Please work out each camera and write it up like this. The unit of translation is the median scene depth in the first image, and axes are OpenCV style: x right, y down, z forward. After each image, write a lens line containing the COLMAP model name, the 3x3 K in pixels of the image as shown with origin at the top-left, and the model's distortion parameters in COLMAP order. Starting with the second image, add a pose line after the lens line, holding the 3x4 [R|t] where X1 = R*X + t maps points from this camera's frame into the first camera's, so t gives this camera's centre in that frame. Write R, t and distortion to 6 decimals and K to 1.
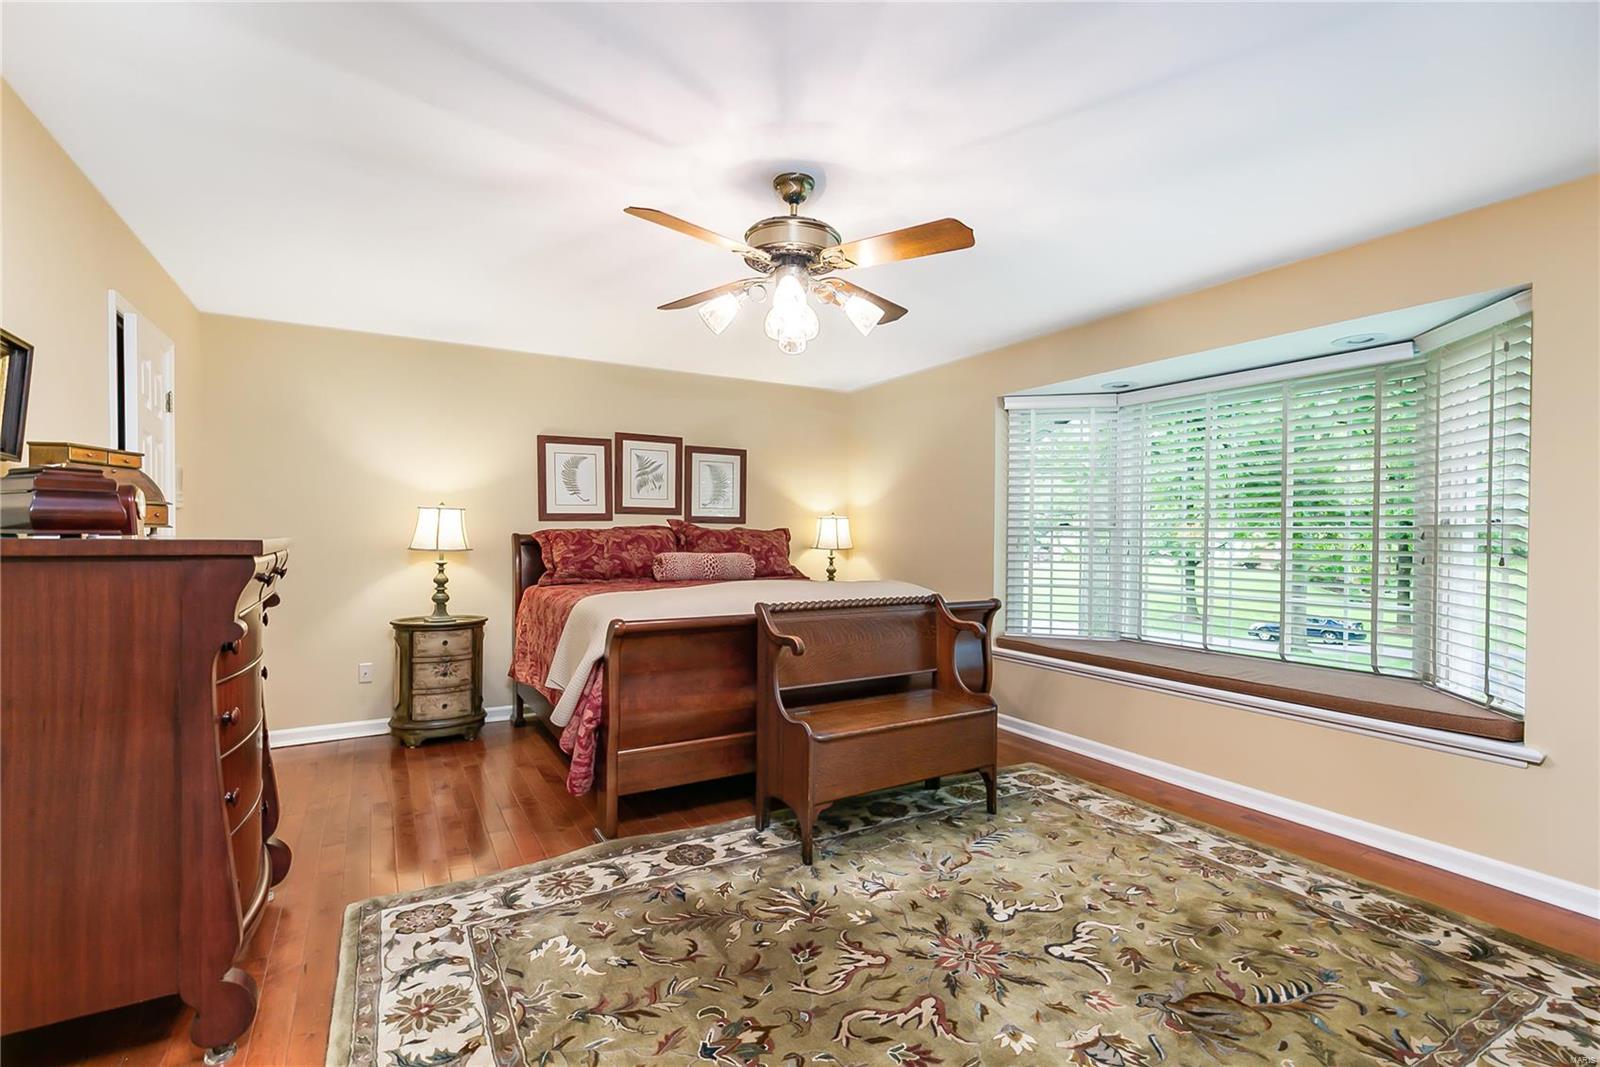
lens RADIAL K [[740.6, 0, 800.0], [0, 740.6, 533.5], [0, 0, 1]] dist [-0.000077, 0.000083]
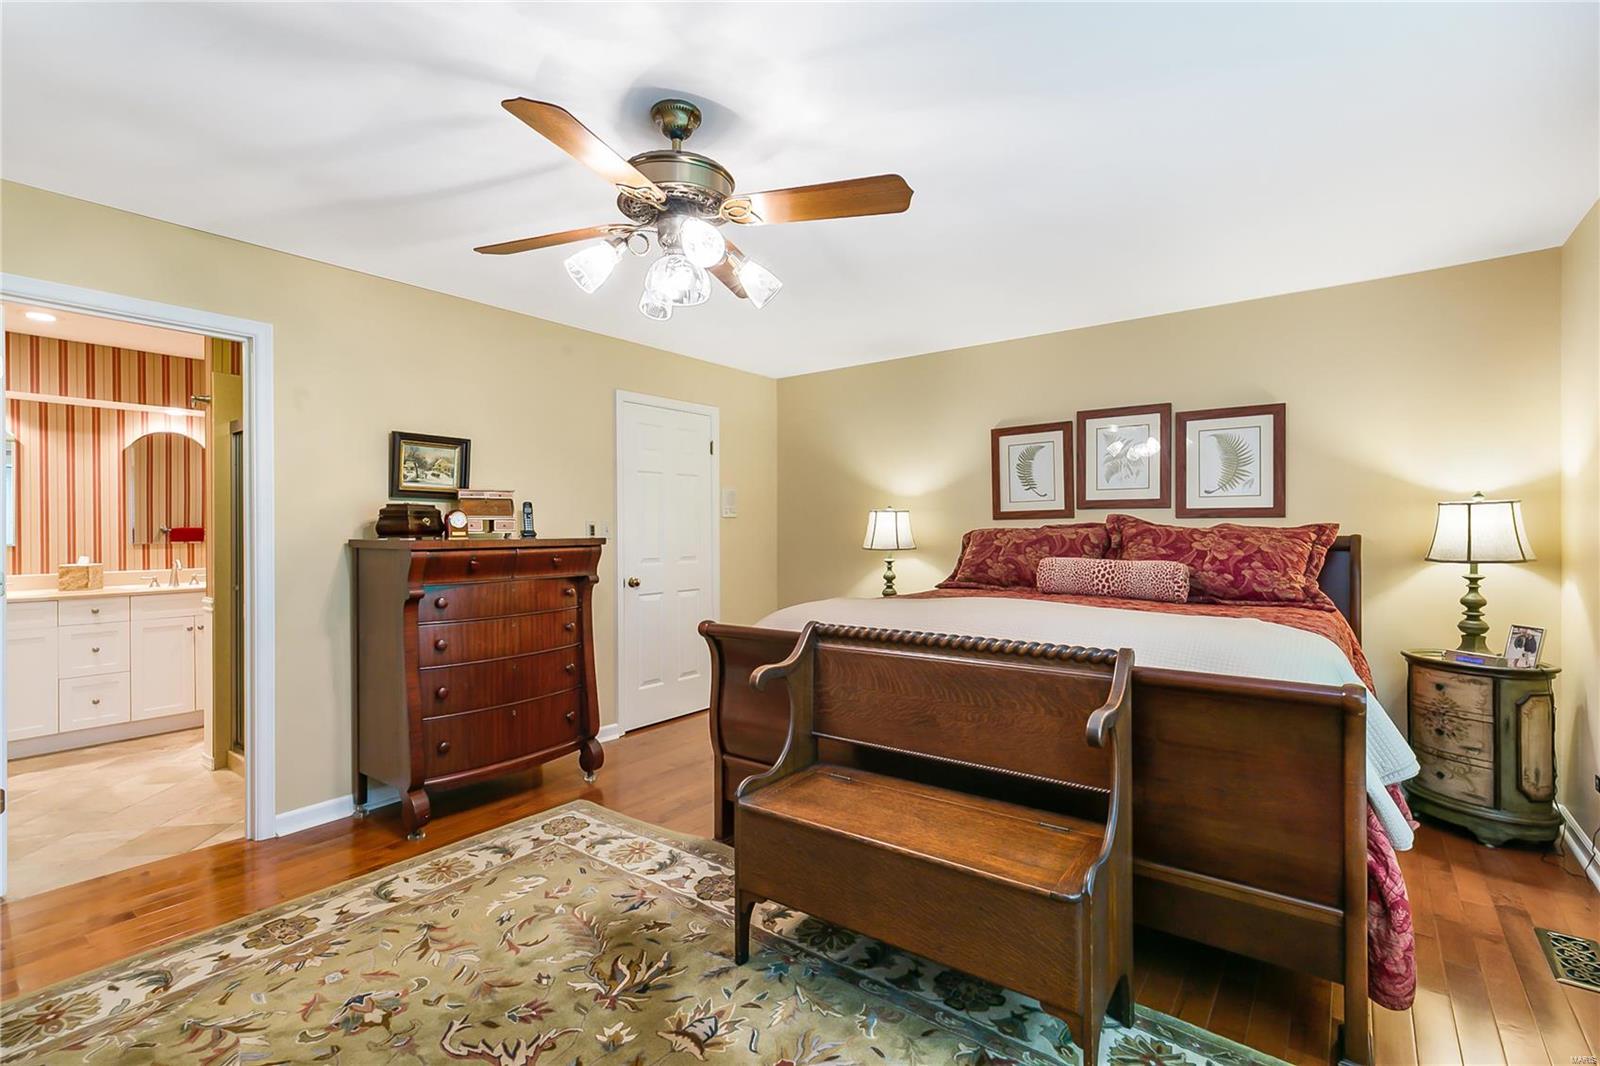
lens RADIAL K [[727.6, 0, 805.3], [0, 727.6, 525.6], [0, 0, 1]] dist [0.001920, 0.000669]
pose [[0.380978, -0.011514, -0.924512, 0.443526], [0.005774, 0.999933, -0.010075, -0.002102], [0.924566, -0.001500, 0.381019, 0.458175]]
